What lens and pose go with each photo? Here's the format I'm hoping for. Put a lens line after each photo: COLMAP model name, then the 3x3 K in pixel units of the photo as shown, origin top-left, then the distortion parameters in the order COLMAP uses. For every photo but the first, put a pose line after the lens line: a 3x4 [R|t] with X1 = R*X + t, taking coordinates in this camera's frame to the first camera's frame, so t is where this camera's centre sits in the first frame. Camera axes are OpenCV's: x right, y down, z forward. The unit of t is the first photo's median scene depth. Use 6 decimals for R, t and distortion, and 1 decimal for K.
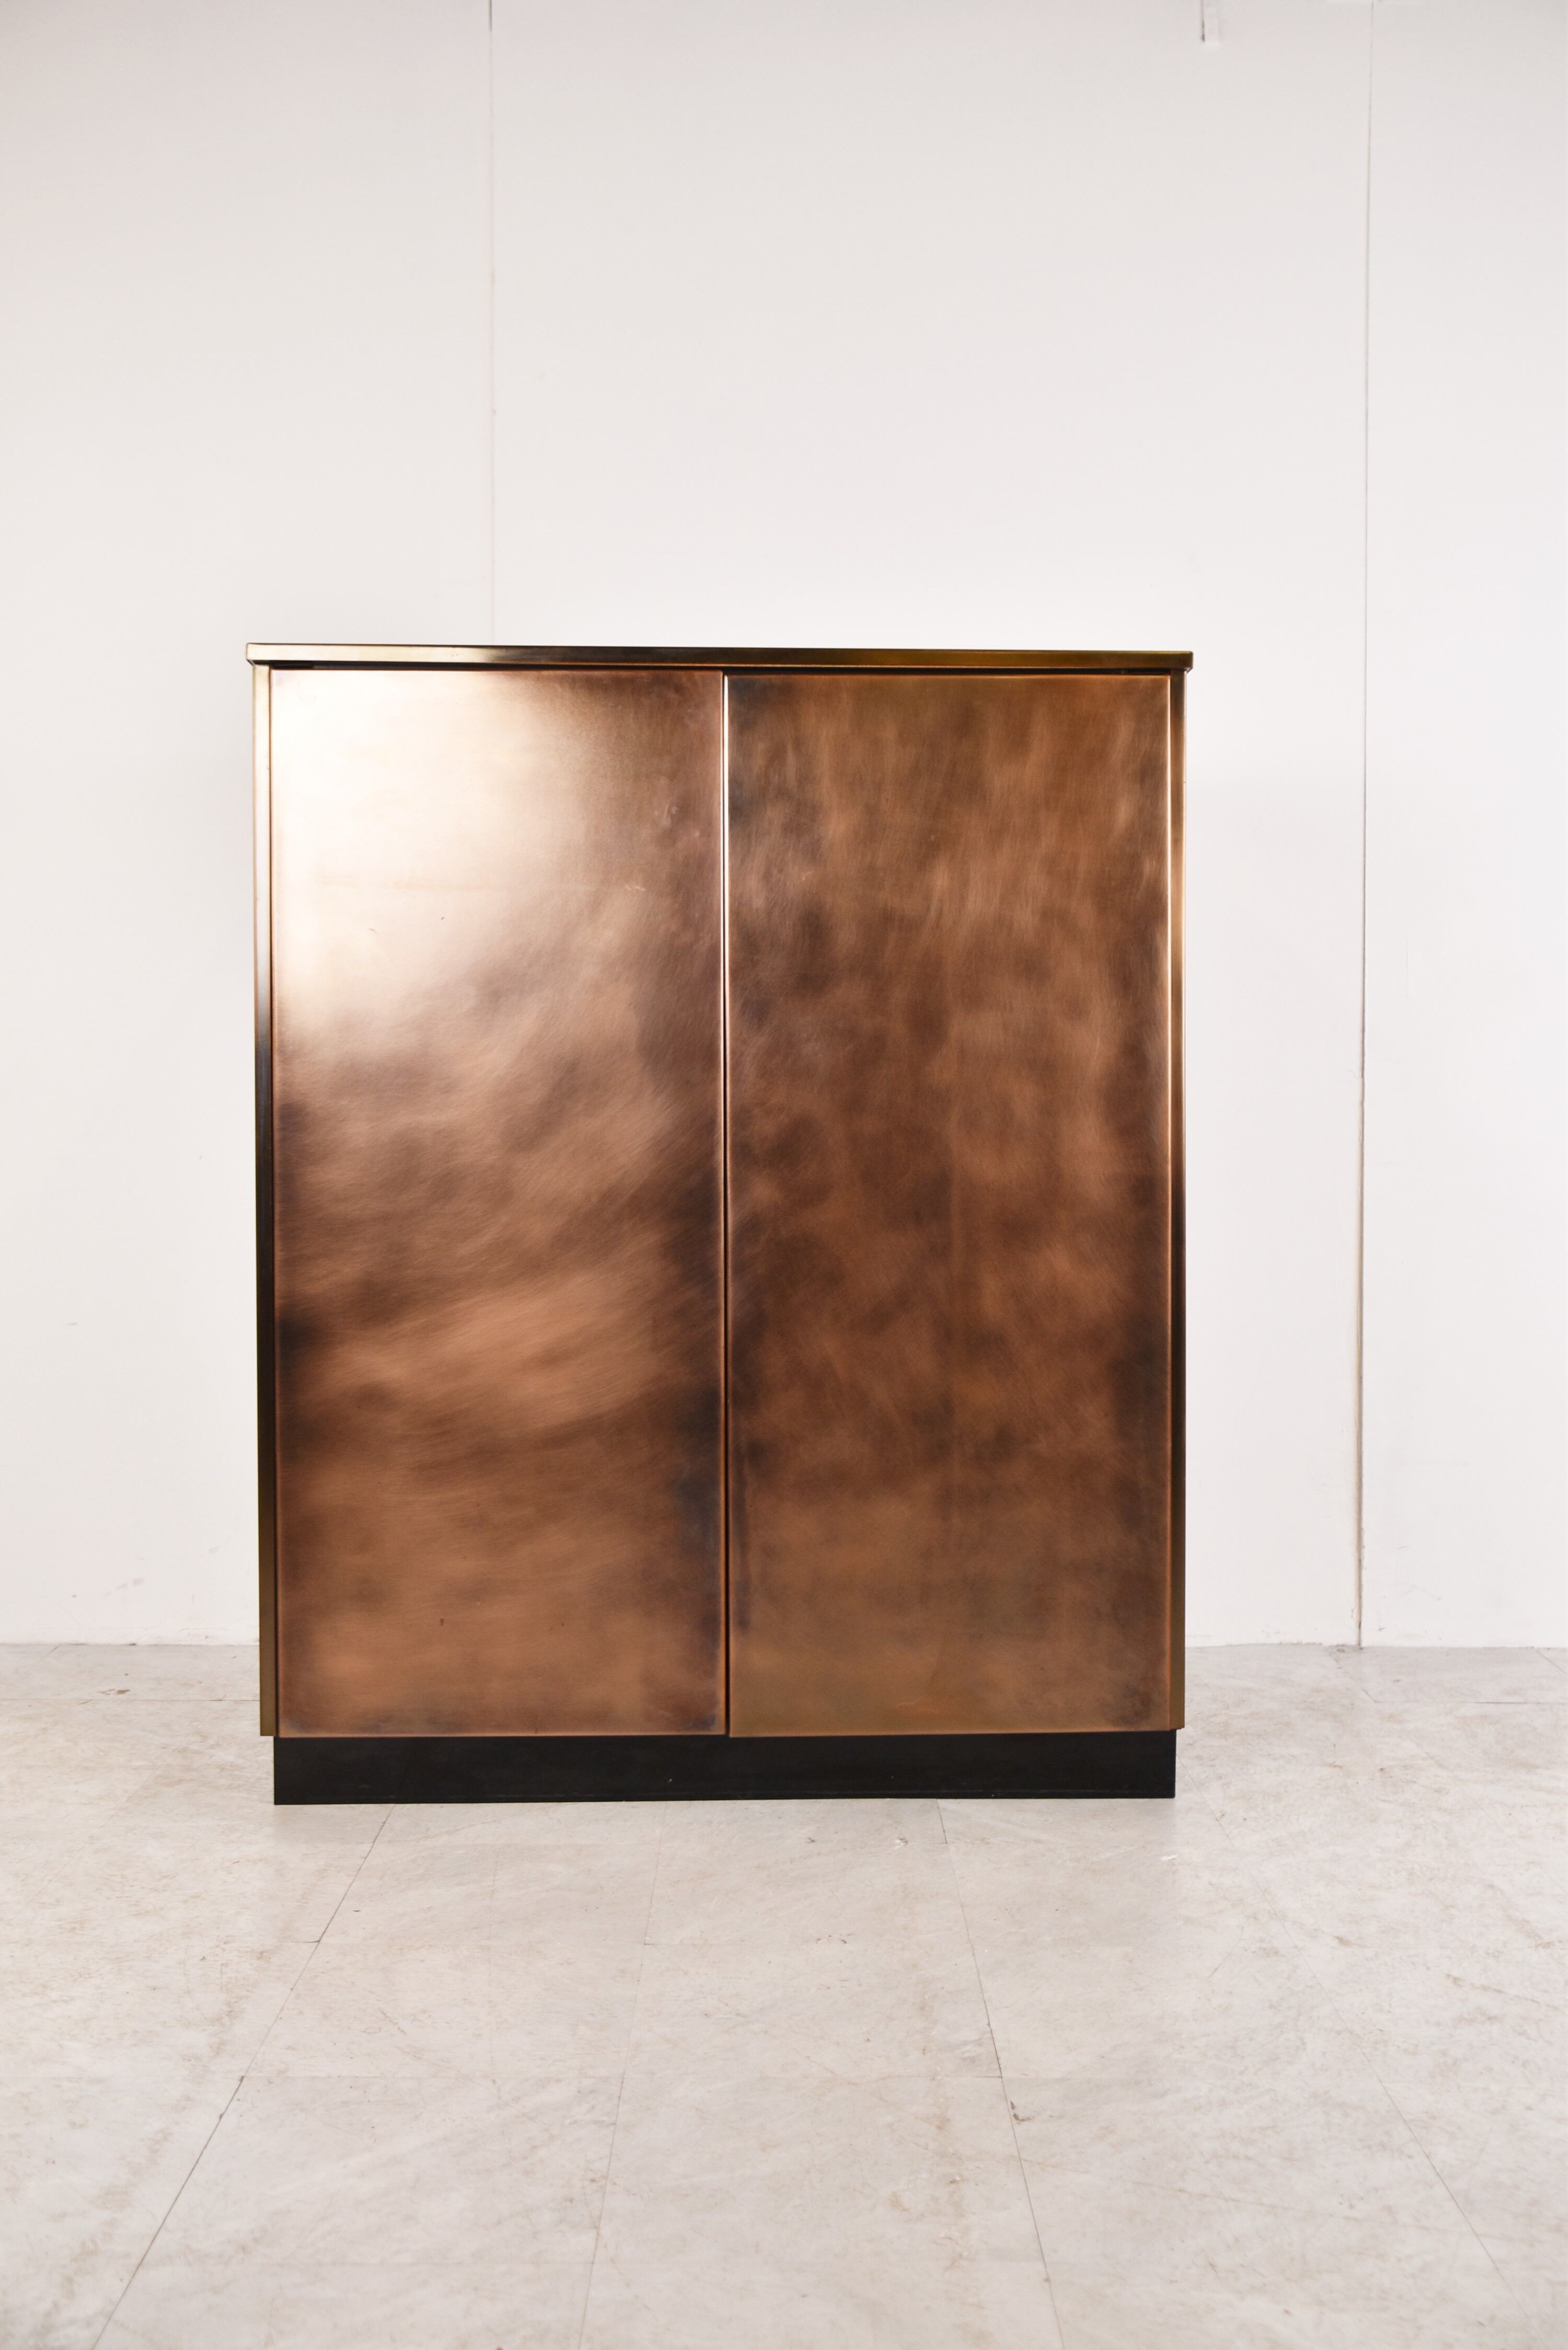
lens RADIAL K [[2384.0, 0, 784.0], [0, 2384.0, 1175.0], [0, 0, 1]] dist [-0.045383, 0.191257]
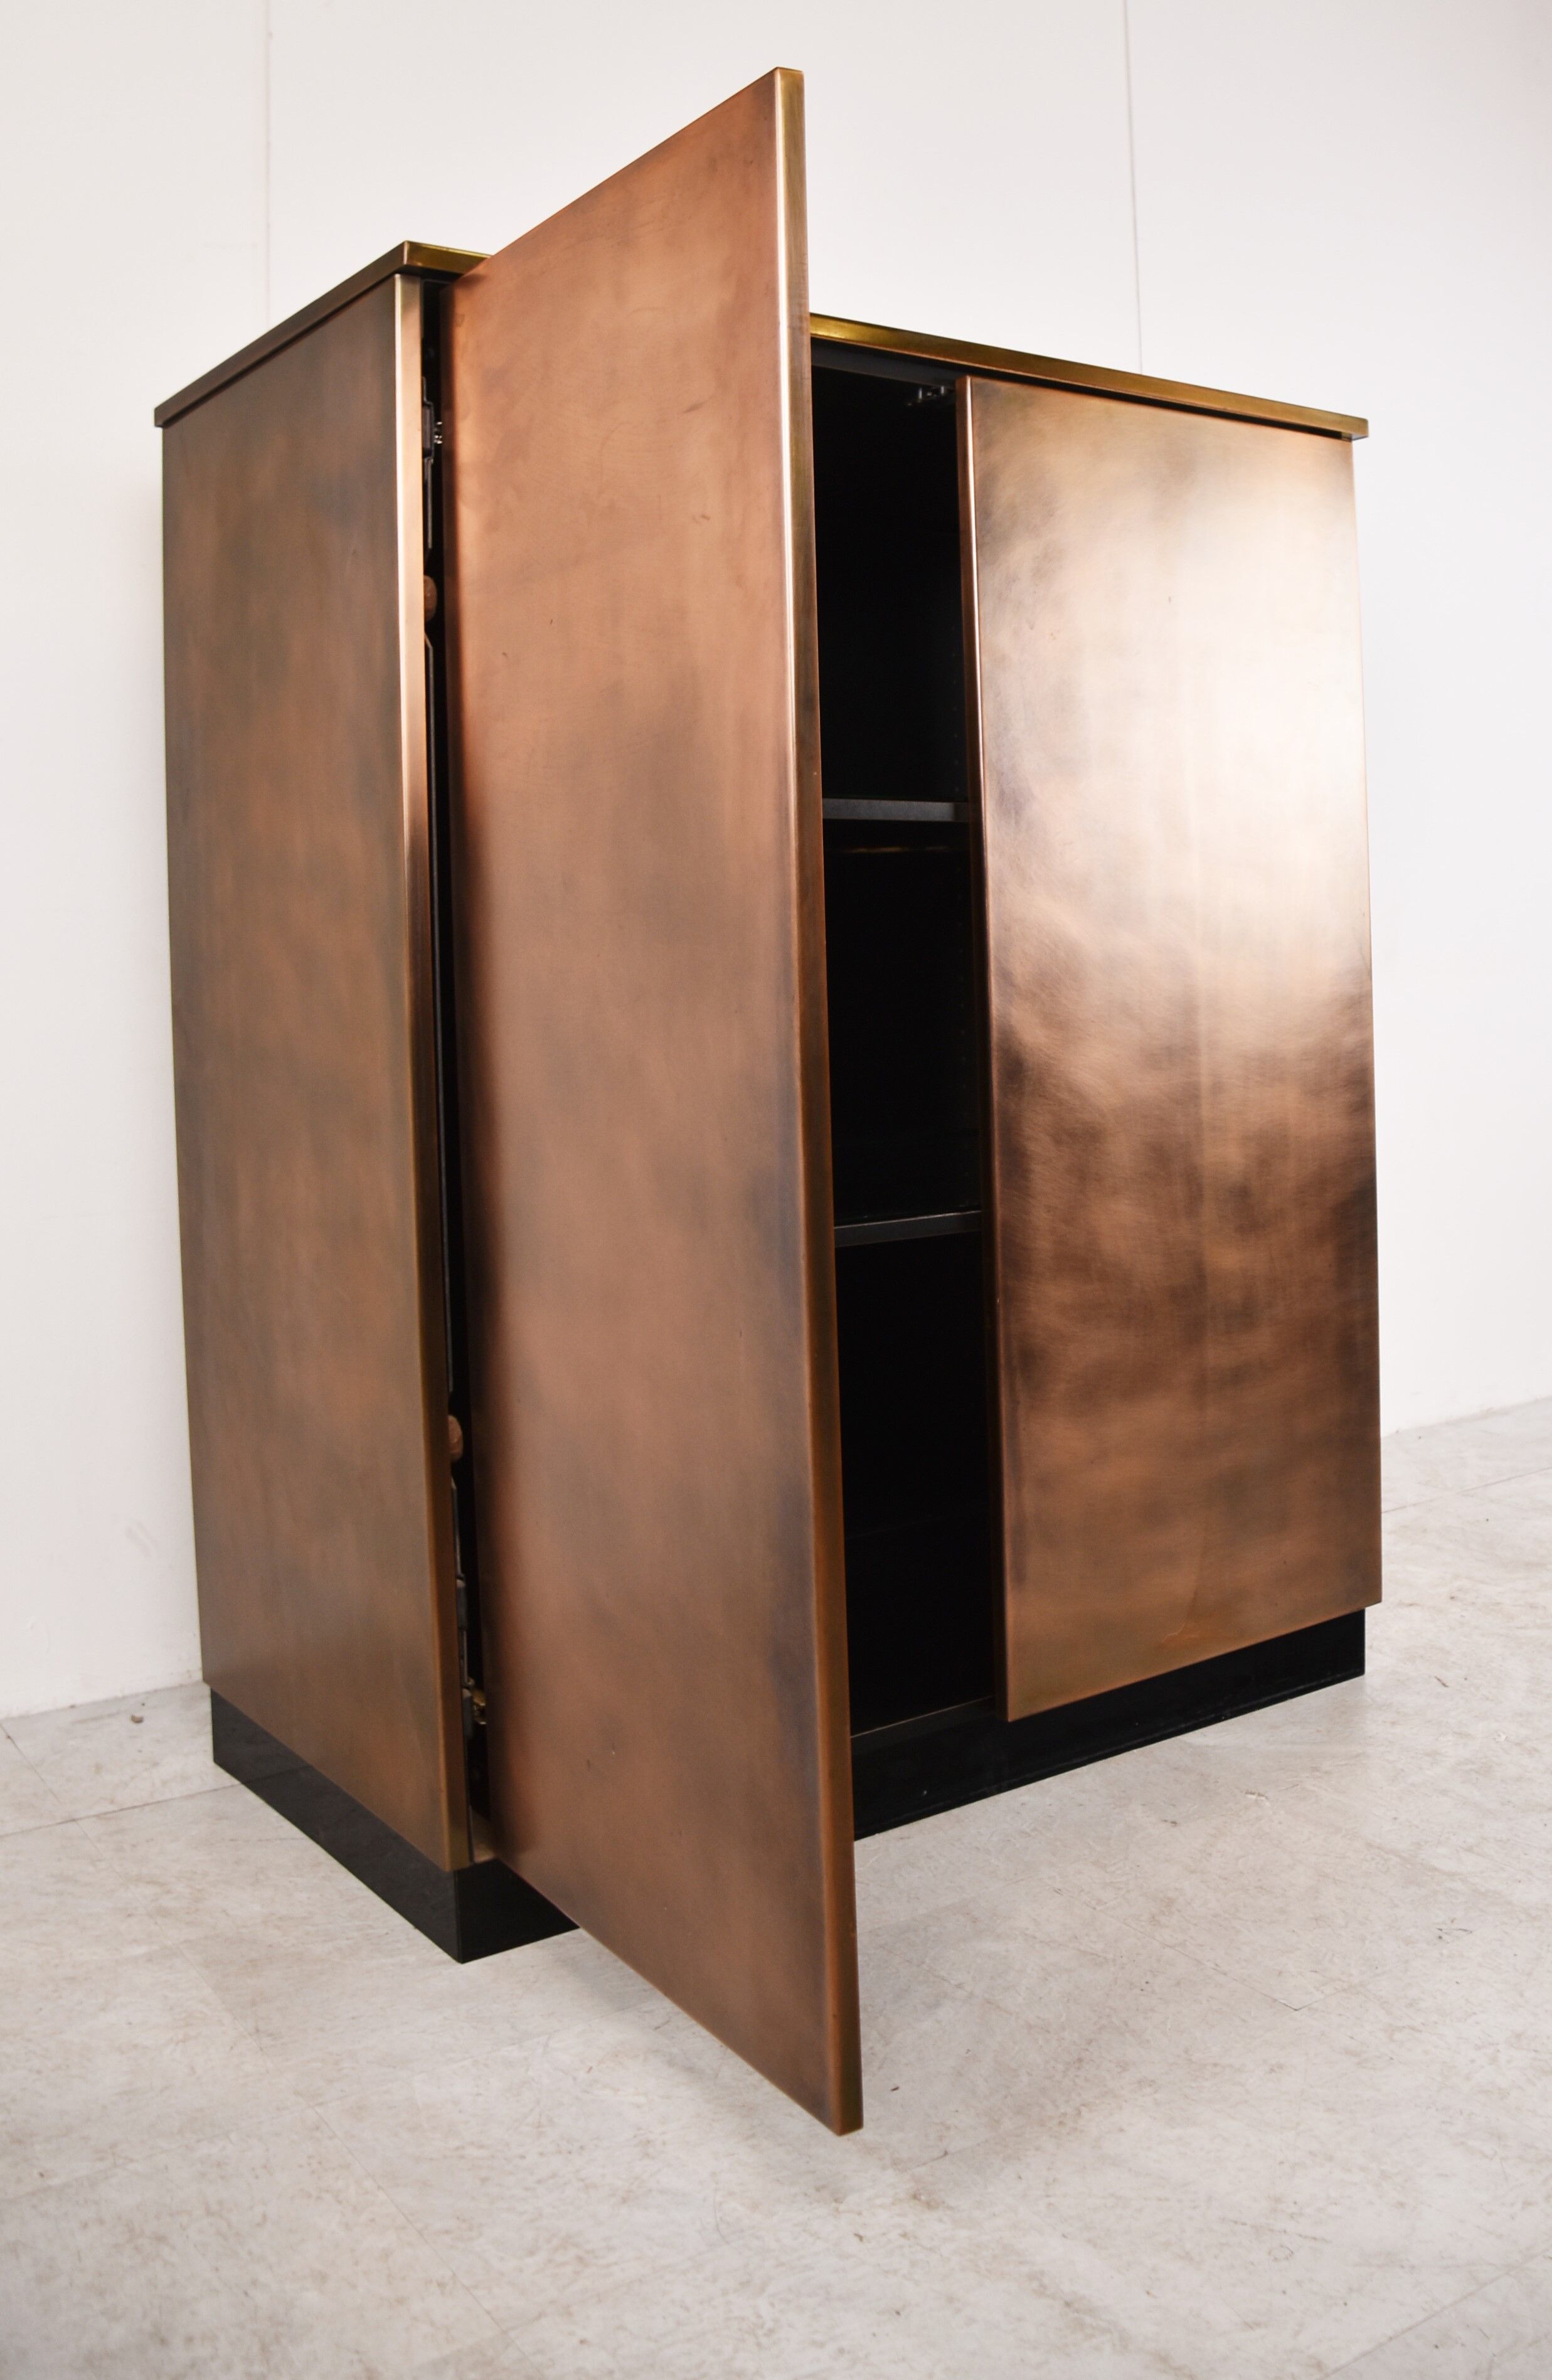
lens RADIAL K [[2214.5, 0, 954.6], [0, 2214.5, 969.8], [0, 0, 1]] dist [-0.159827, 0.098655]
pose [[0.808810, -0.028015, 0.587403, -0.500092], [0.042336, 0.999047, -0.010646, -0.006452], [-0.586544, 0.033479, 0.809225, 0.461883]]
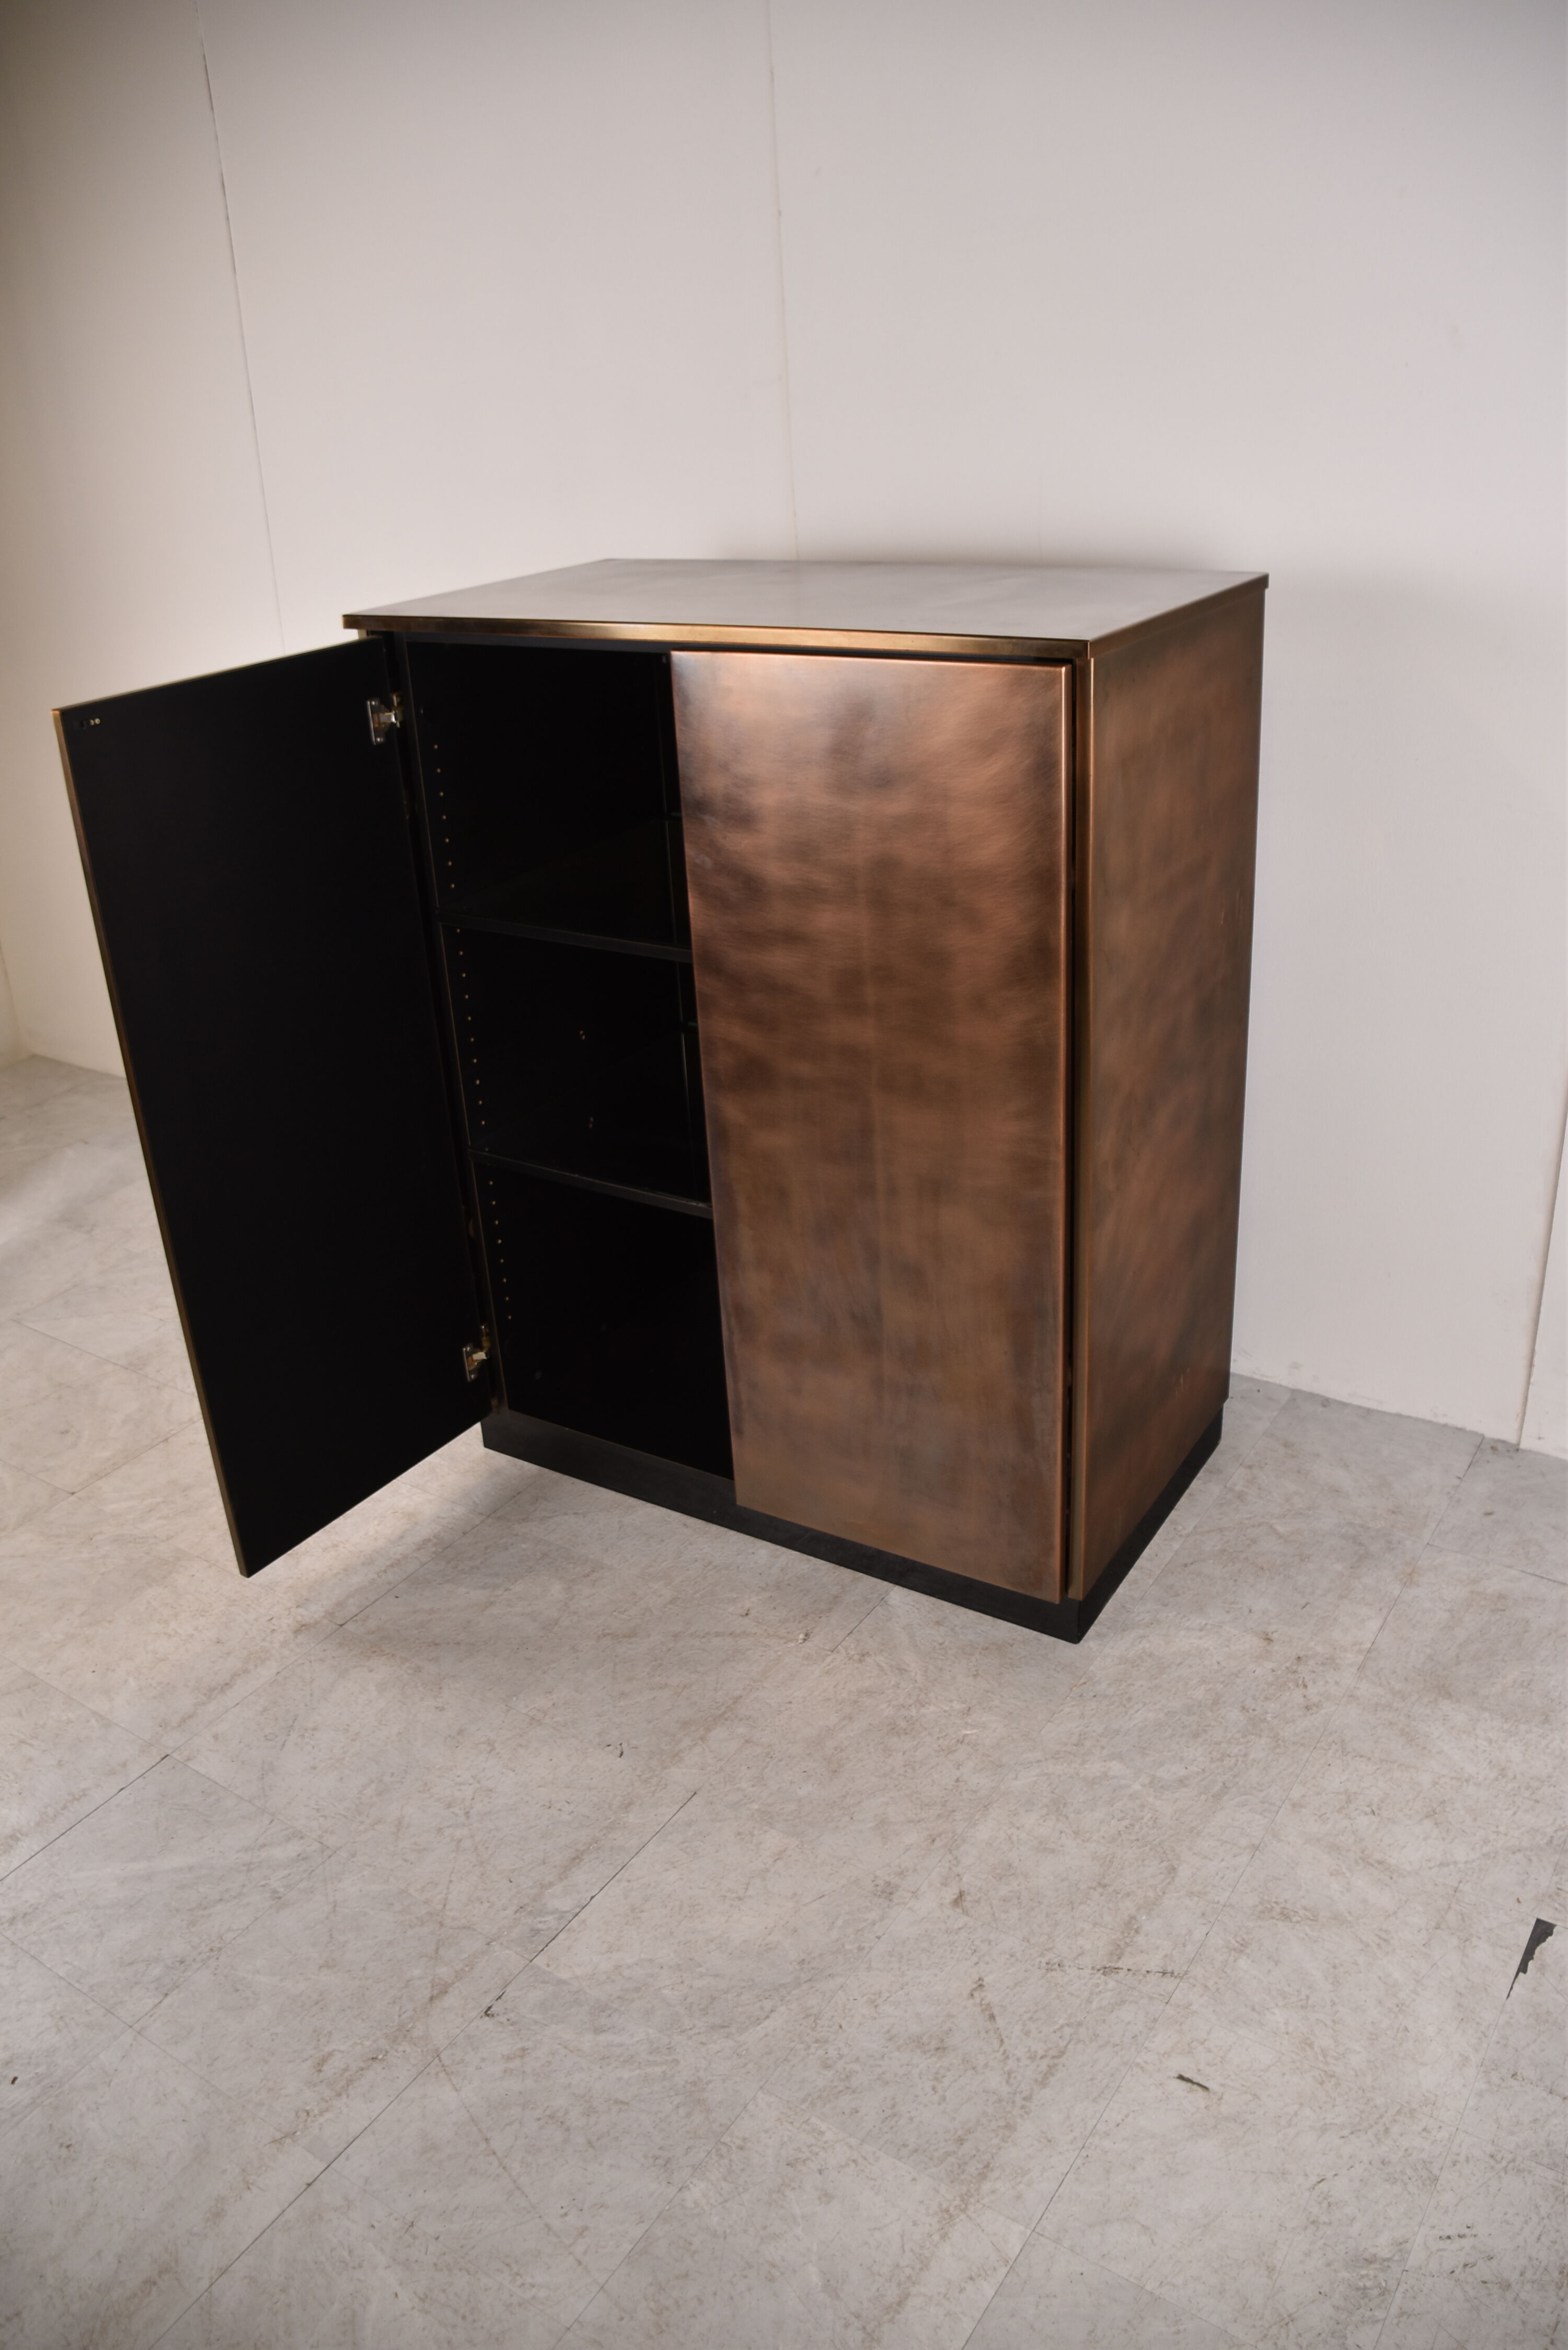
lens RADIAL K [[1836.0, 0, 784.0], [0, 1836.0, 1175.0], [0, 0, 1]] dist [-0.150795, 0.086359]
pose [[0.828190, 0.194394, -0.525654, 0.524282], [0.036048, 0.917499, 0.396100, -0.340667], [0.559286, -0.346995, 0.752856, 0.377598]]
